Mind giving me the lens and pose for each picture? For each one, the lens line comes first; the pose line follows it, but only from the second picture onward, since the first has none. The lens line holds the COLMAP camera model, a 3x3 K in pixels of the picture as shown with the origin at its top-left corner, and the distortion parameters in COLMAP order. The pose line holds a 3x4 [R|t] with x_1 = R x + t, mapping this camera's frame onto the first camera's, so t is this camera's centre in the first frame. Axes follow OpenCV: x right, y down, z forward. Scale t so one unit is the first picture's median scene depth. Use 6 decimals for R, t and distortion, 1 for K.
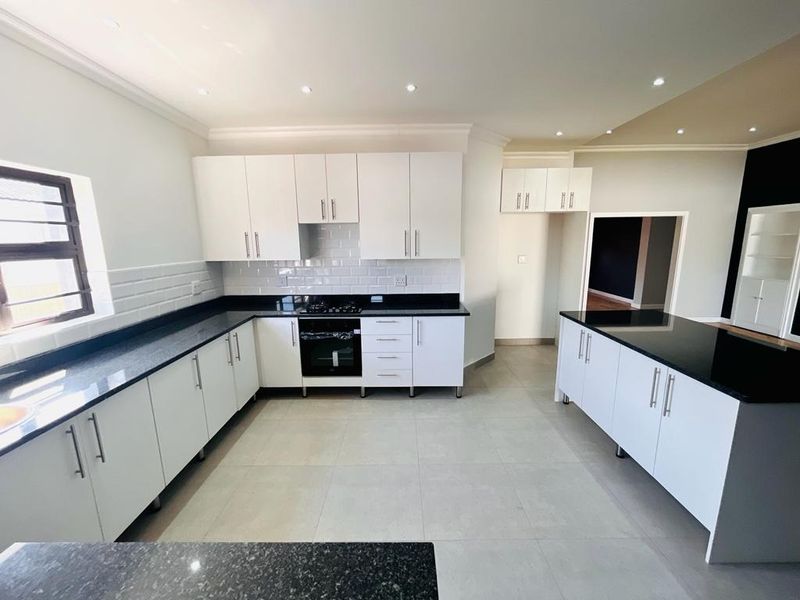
lens RADIAL K [[325.9, 0, 400.0], [0, 325.9, 300.0], [0, 0, 1]] dist [-0.003799, -0.000073]
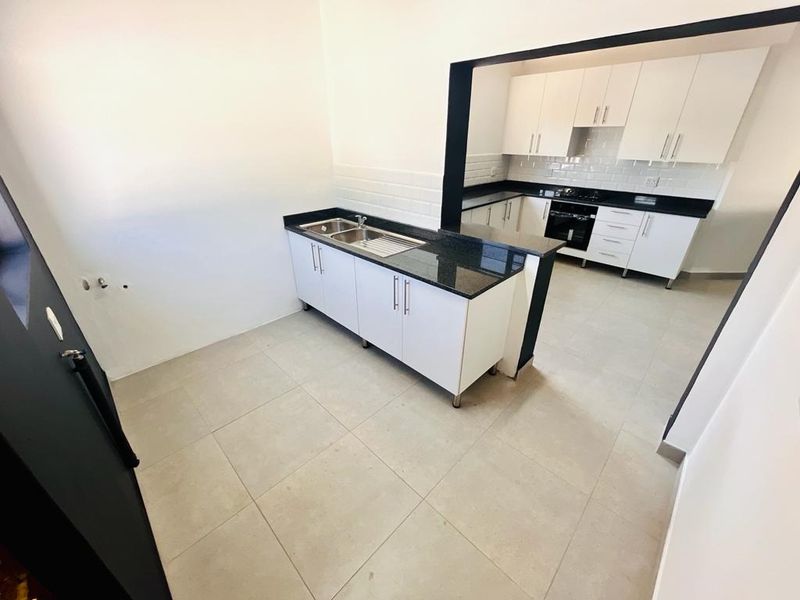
lens RADIAL K [[325.9, 0, 400.0], [0, 325.9, 300.0], [0, 0, 1]] dist [-0.003799, -0.000073]
pose [[0.714417, 0.329394, -0.617339, 0.231789], [-0.134772, 0.930523, 0.340534, 0.064274], [0.686618, -0.160083, 0.709175, -0.531569]]
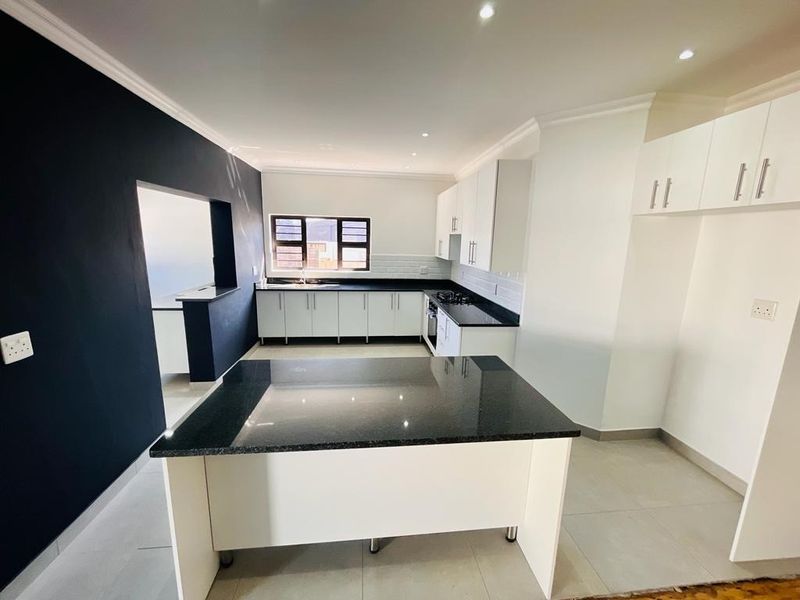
lens RADIAL K [[325.9, 0, 400.0], [0, 325.9, 300.0], [0, 0, 1]] dist [-0.003799, -0.000073]
pose [[0.121915, 0.196737, -0.972847, 1.097873], [-0.209191, 0.963234, 0.168577, -0.149631], [0.970245, 0.182959, 0.158589, 0.601691]]
